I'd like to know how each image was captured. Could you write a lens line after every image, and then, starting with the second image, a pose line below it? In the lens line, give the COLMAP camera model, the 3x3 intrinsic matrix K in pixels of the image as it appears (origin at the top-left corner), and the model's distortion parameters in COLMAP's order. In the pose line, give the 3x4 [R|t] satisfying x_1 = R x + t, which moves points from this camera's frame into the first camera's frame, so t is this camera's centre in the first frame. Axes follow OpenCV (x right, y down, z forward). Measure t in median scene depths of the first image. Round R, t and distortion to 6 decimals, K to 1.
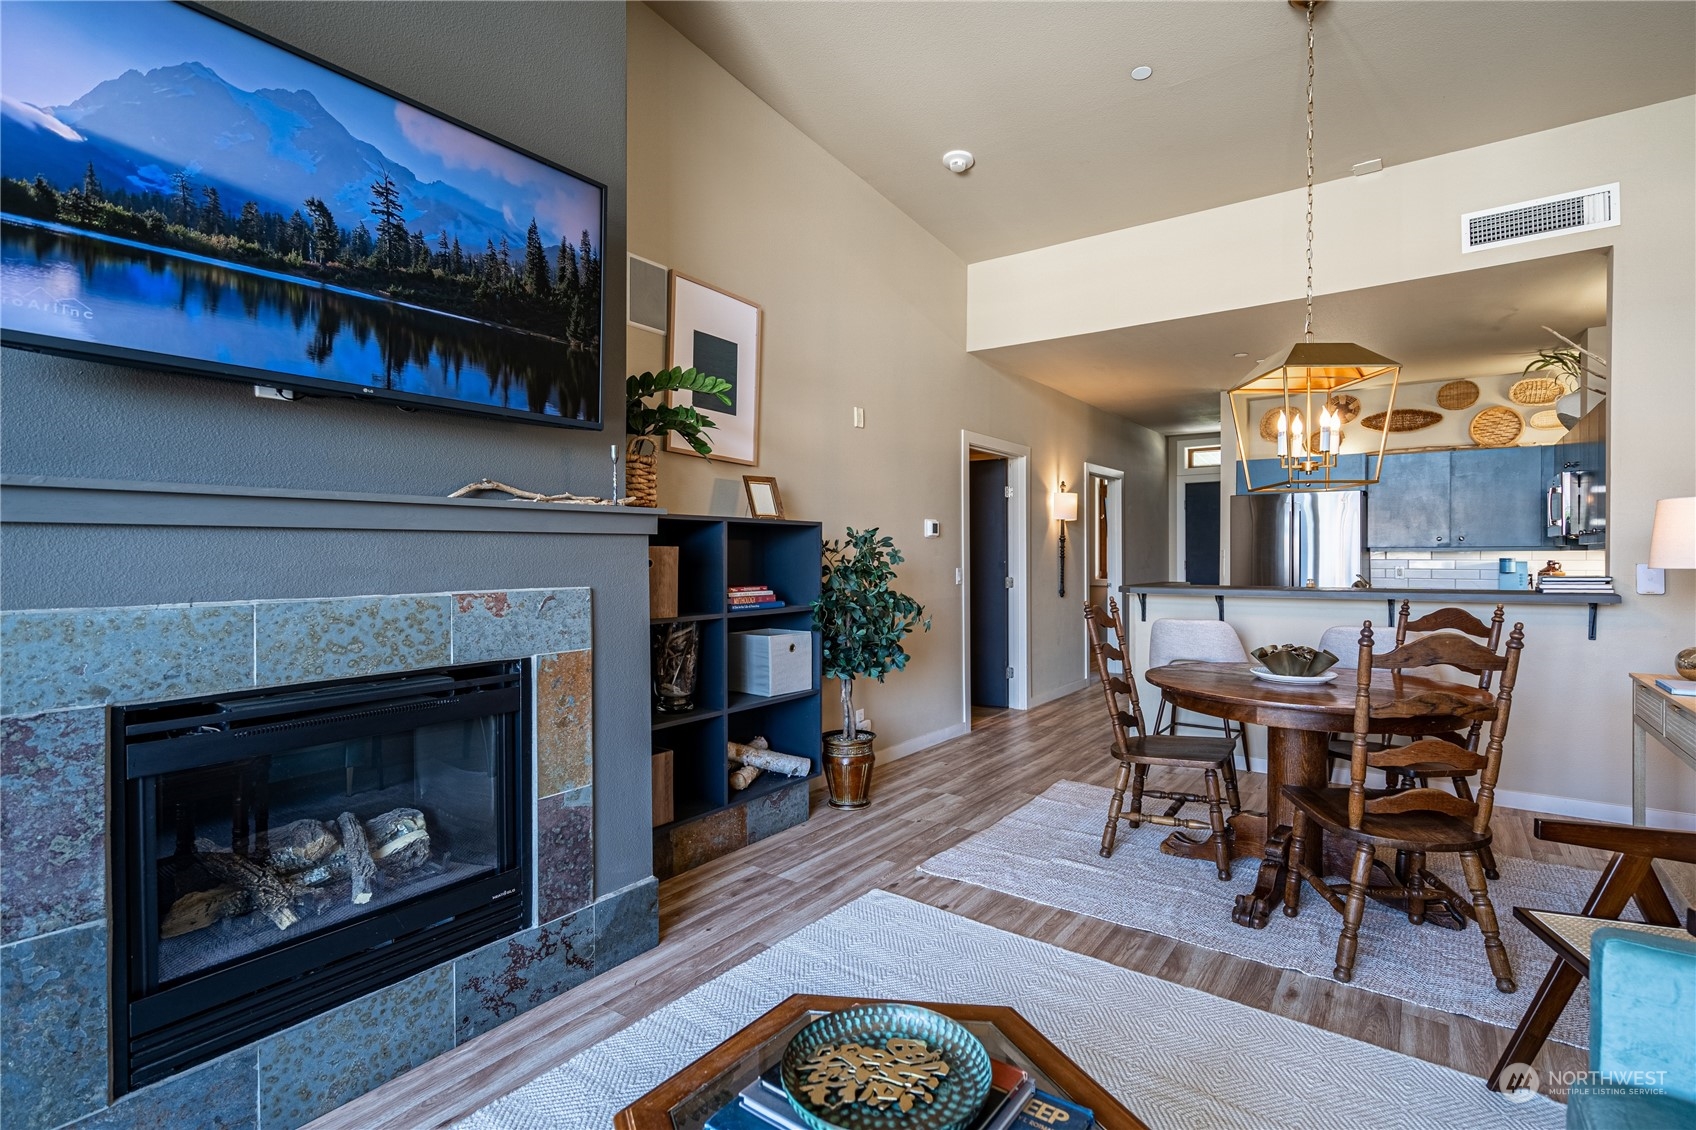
lens RADIAL K [[825.5, 0, 842.0], [0, 825.5, 552.9], [0, 0, 1]] dist [-0.003227, 0.003184]
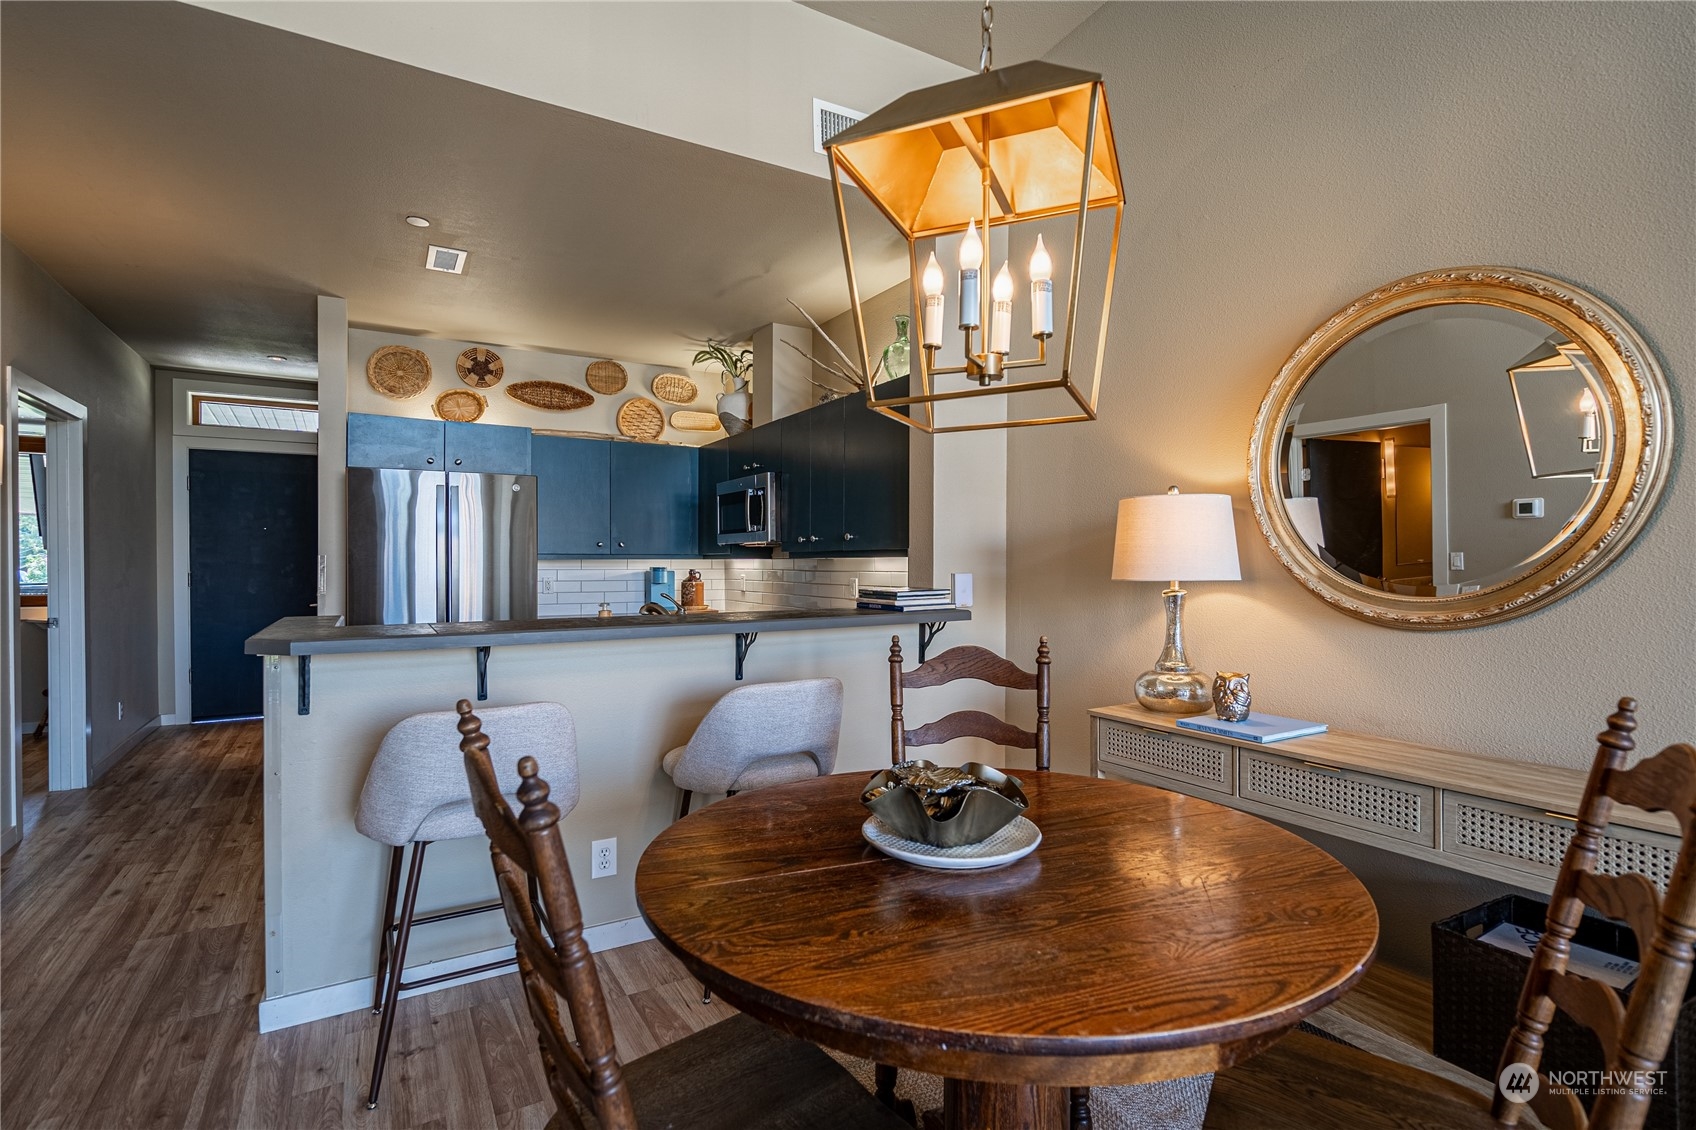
lens RADIAL K [[825.5, 0, 847.1], [0, 825.5, 568.6], [0, 0, 1]] dist [-0.003227, 0.003184]
pose [[0.397828, -0.003605, 0.917453, 0.059713], [-0.002885, 0.999982, 0.005180, 0.001849], [-0.917456, -0.004708, 0.397810, 0.422108]]
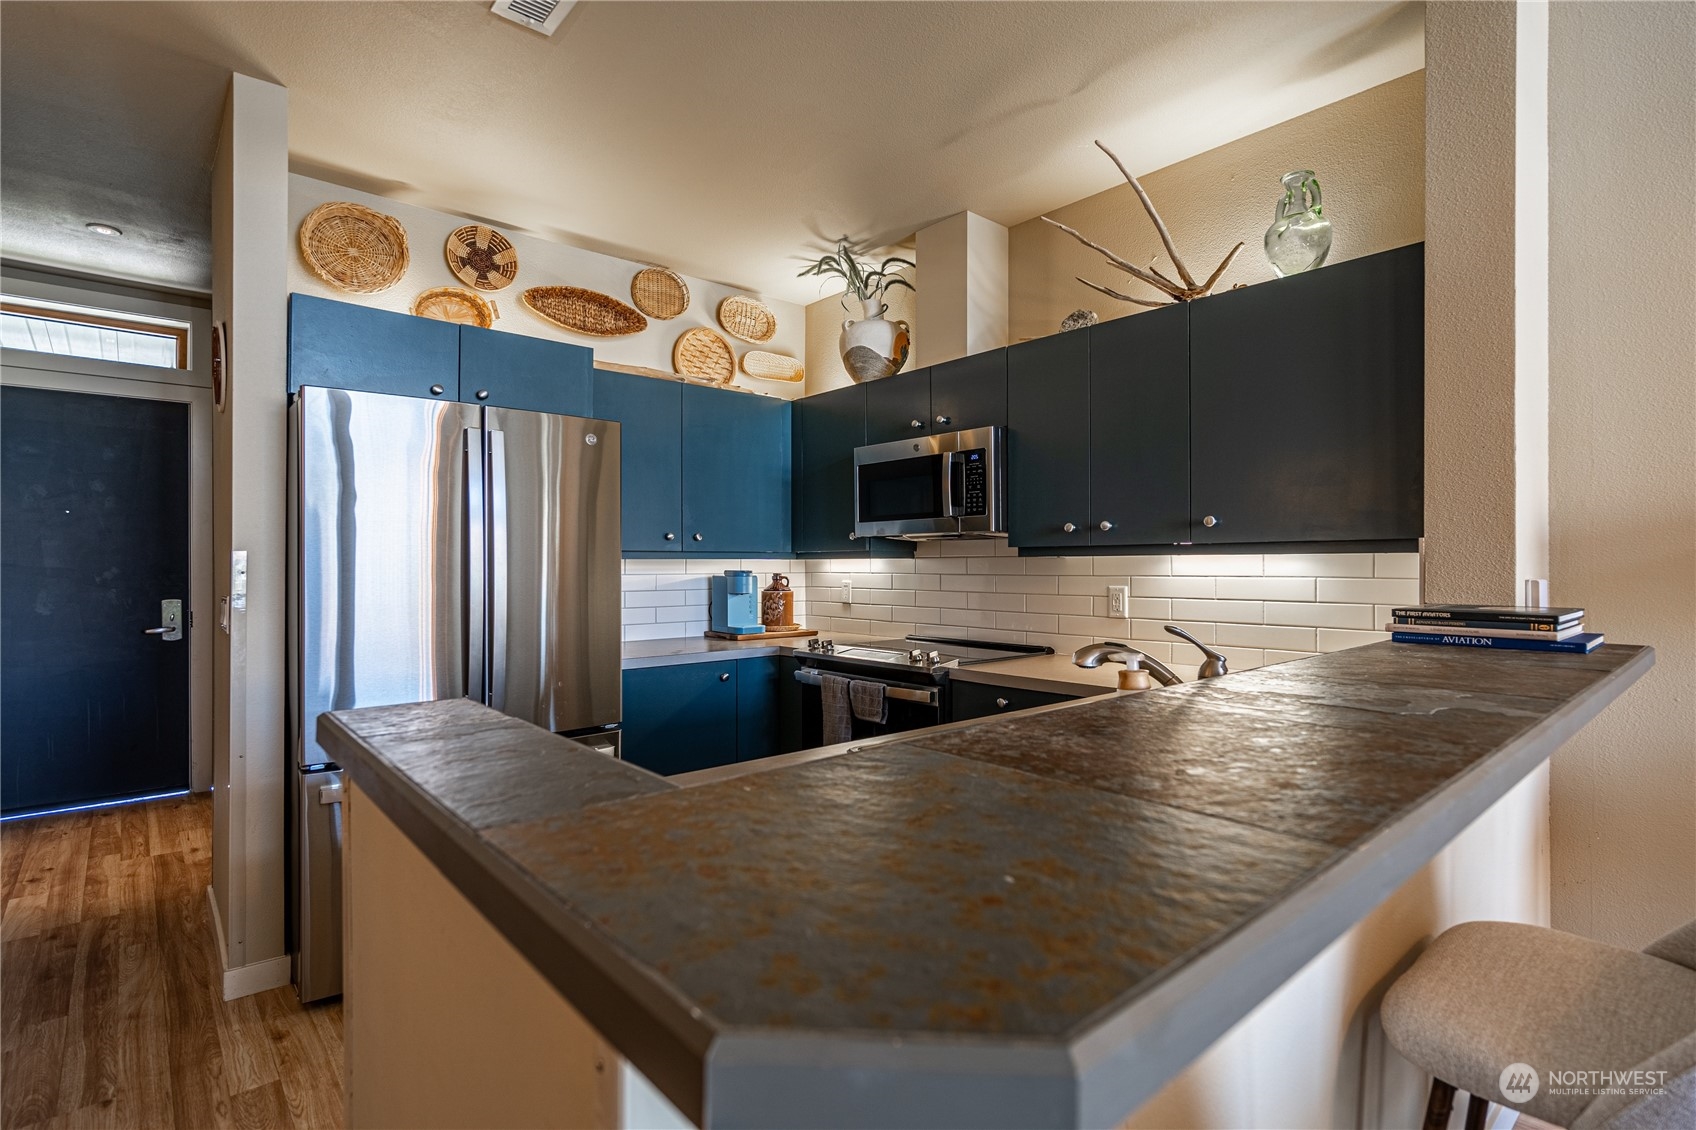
lens RADIAL K [[825.5, 0, 858.1], [0, 825.5, 562.9], [0, 0, 1]] dist [-0.003227, 0.003184]
pose [[0.217074, 0.005422, 0.976140, 0.201843], [-0.000917, 0.999985, -0.005350, 0.002975], [-0.976155, 0.000266, 0.217076, 0.720417]]
